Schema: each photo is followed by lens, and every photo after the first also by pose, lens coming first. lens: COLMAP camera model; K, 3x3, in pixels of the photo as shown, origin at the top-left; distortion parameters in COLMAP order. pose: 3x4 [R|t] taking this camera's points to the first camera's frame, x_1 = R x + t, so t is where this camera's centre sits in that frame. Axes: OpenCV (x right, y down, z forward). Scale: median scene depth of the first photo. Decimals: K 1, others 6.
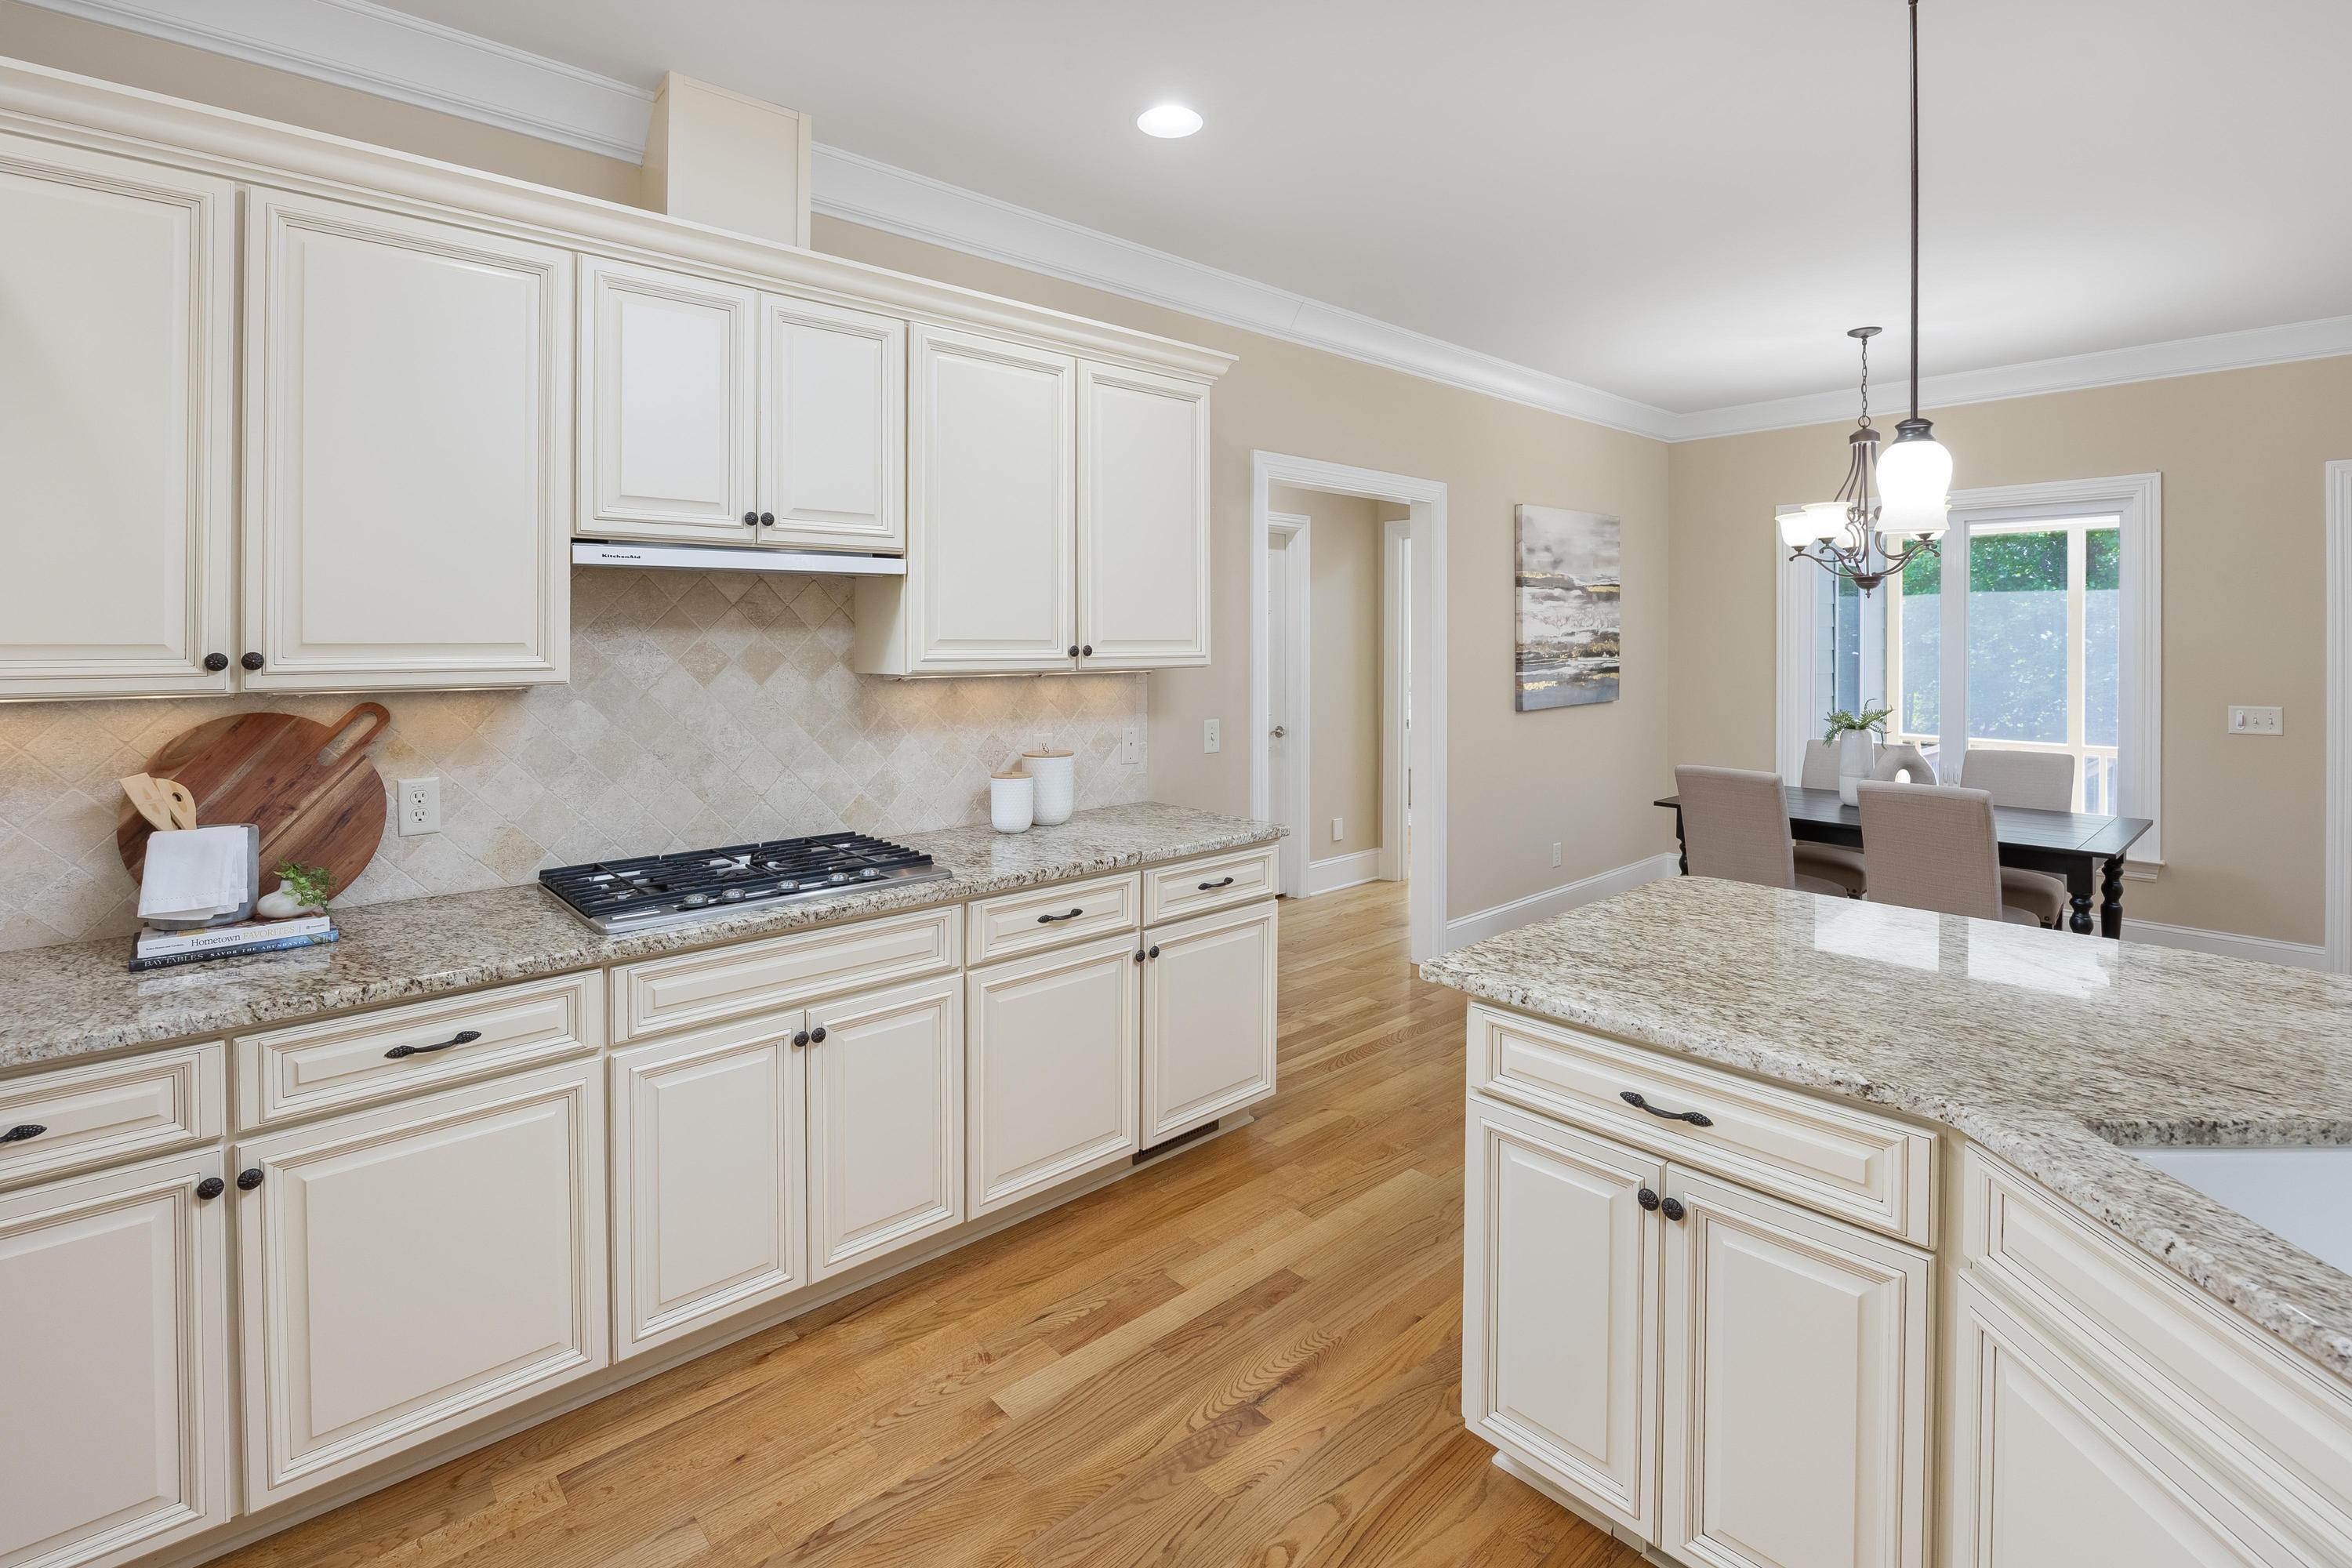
lens RADIAL K [[1092.3, 0, 1170.0], [0, 1092.3, 651.4], [0, 0, 1]] dist [-0.003321, 0.000040]
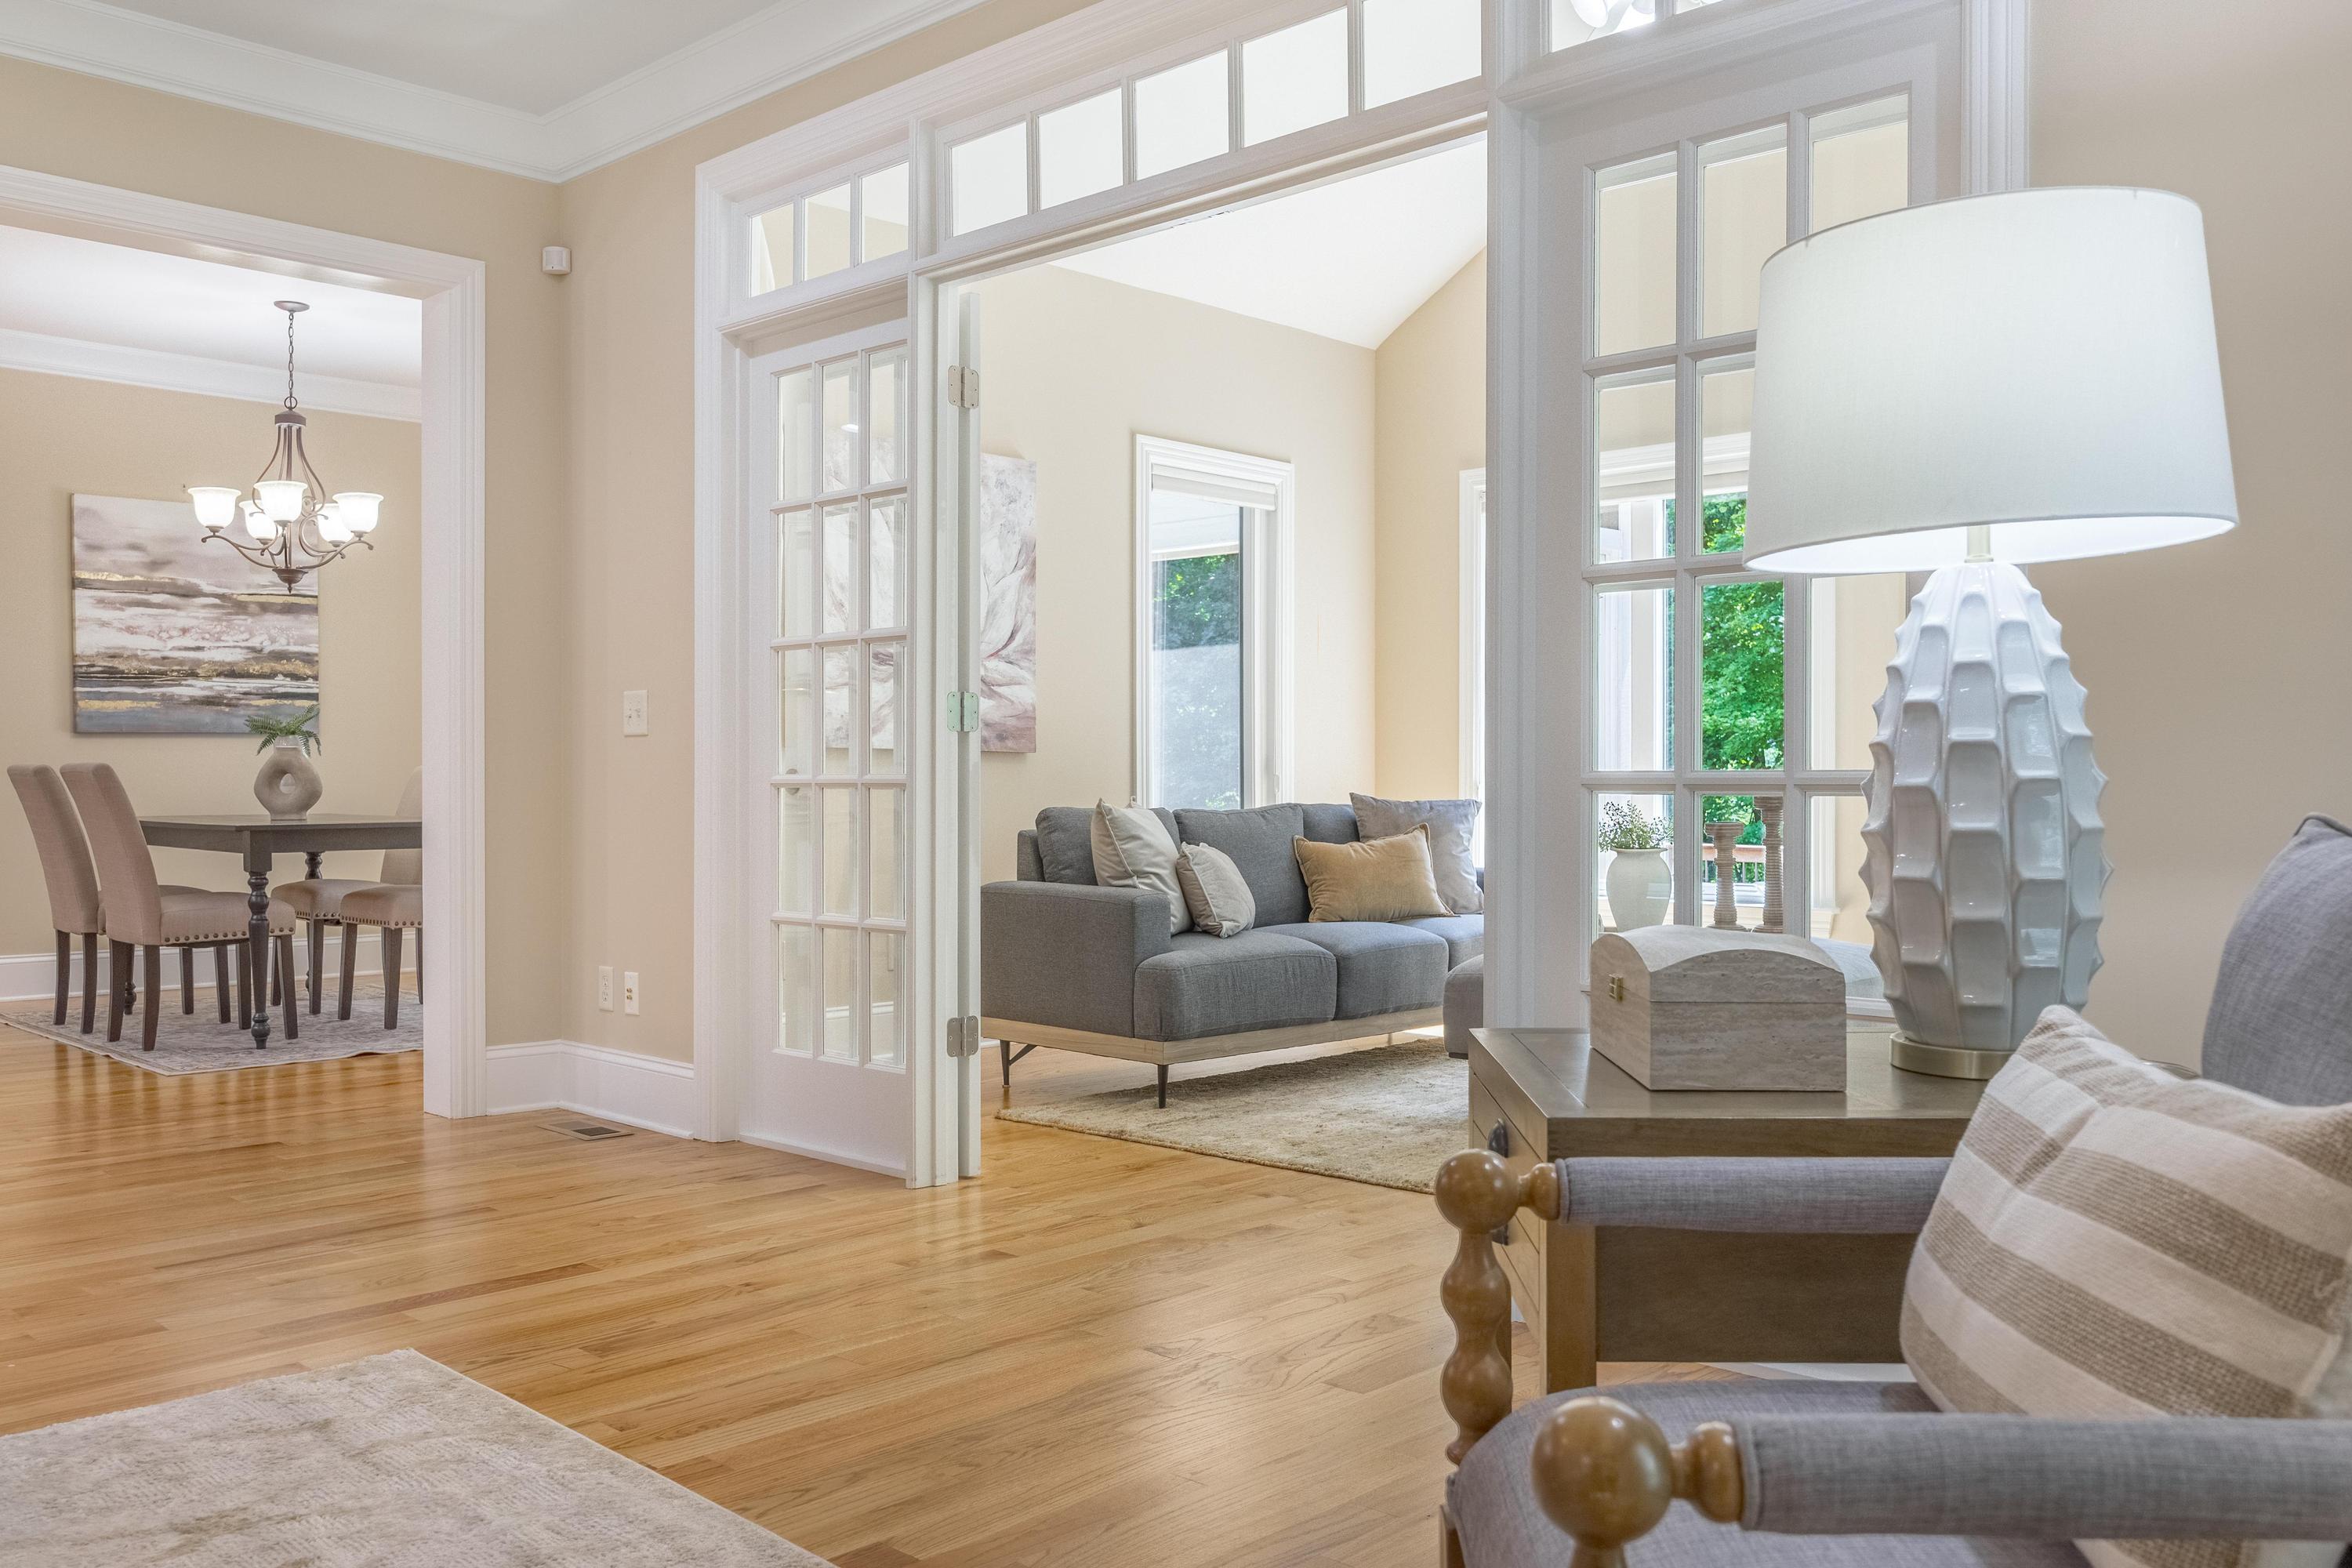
lens RADIAL K [[1941.1, 0, 1176.0], [0, 1941.1, 784.0], [0, 0, 1]] dist [-0.000776, -0.004607]
pose [[0.997682, 0.002704, 0.067998, 1.444095], [-0.001906, 0.999929, -0.011800, 0.148498], [-0.068025, 0.011643, 0.997616, -0.784020]]
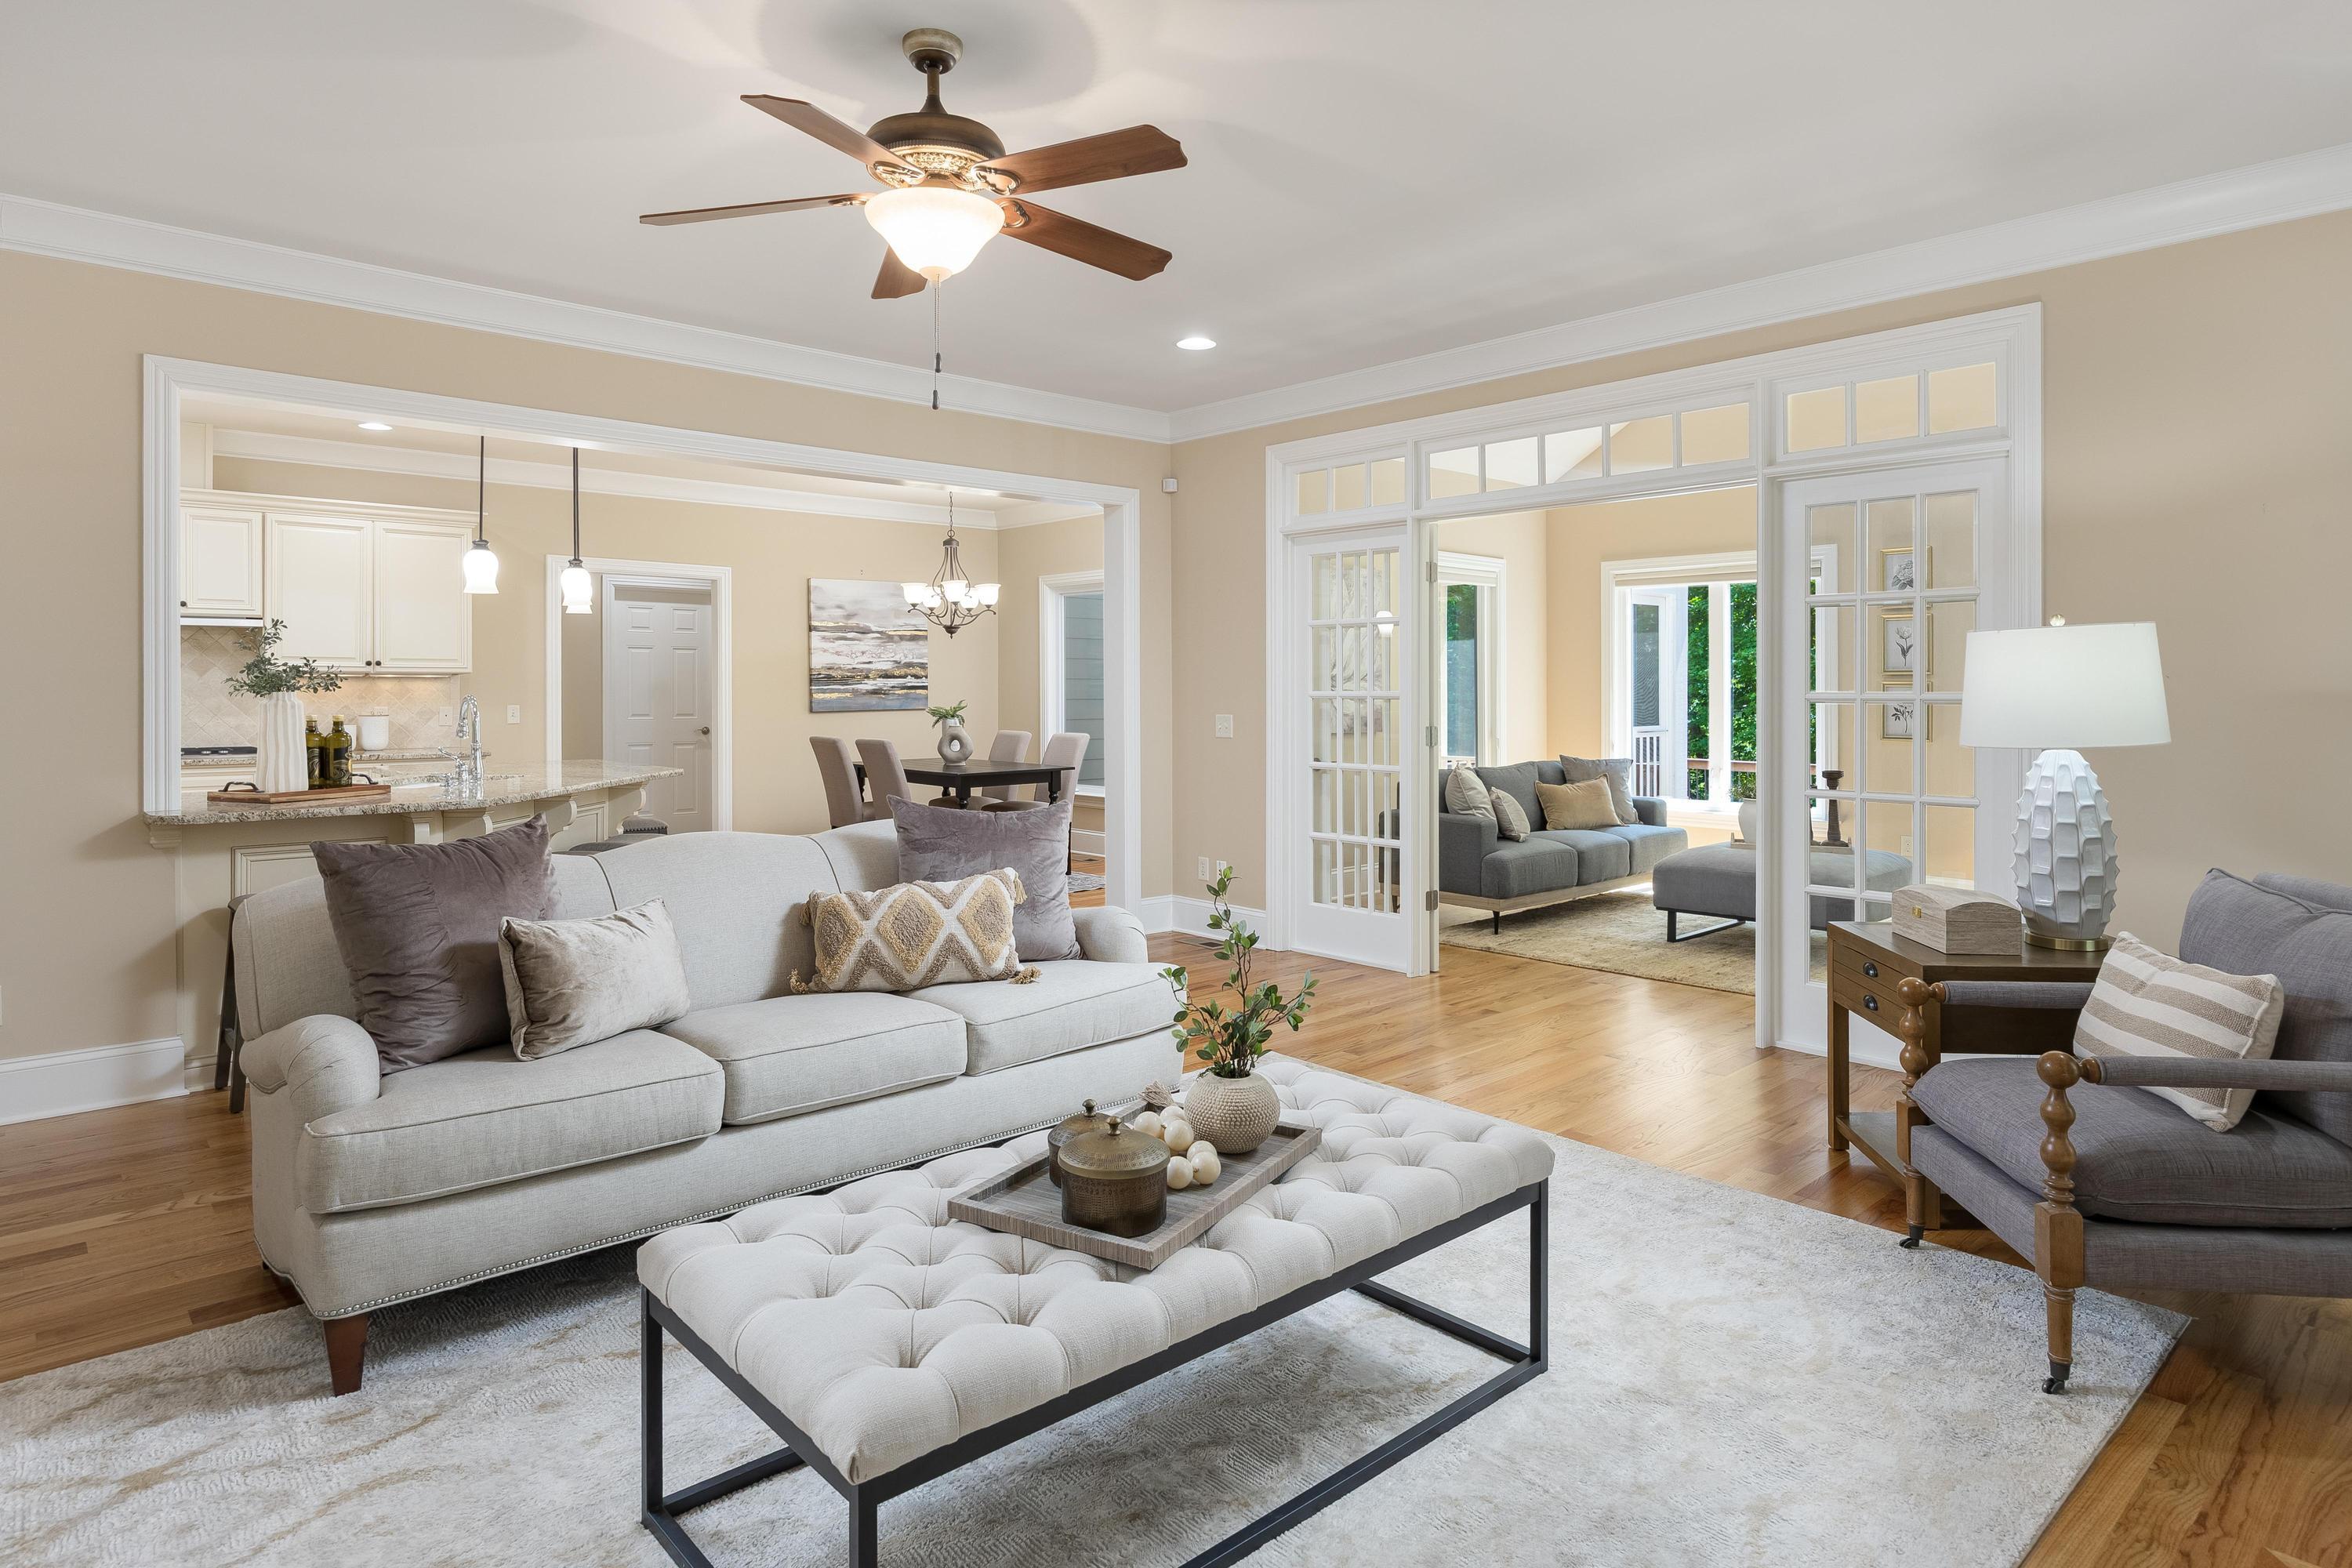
lens RADIAL K [[1323.9, 0, 1176.5], [0, 1323.9, 688.7], [0, 0, 1]] dist [-0.003351, -0.001156]
pose [[0.999981, 0.001786, 0.005971, 1.099845], [-0.001709, 0.999916, -0.012852, 0.059899], [-0.005994, 0.012842, 0.999900, -1.165941]]
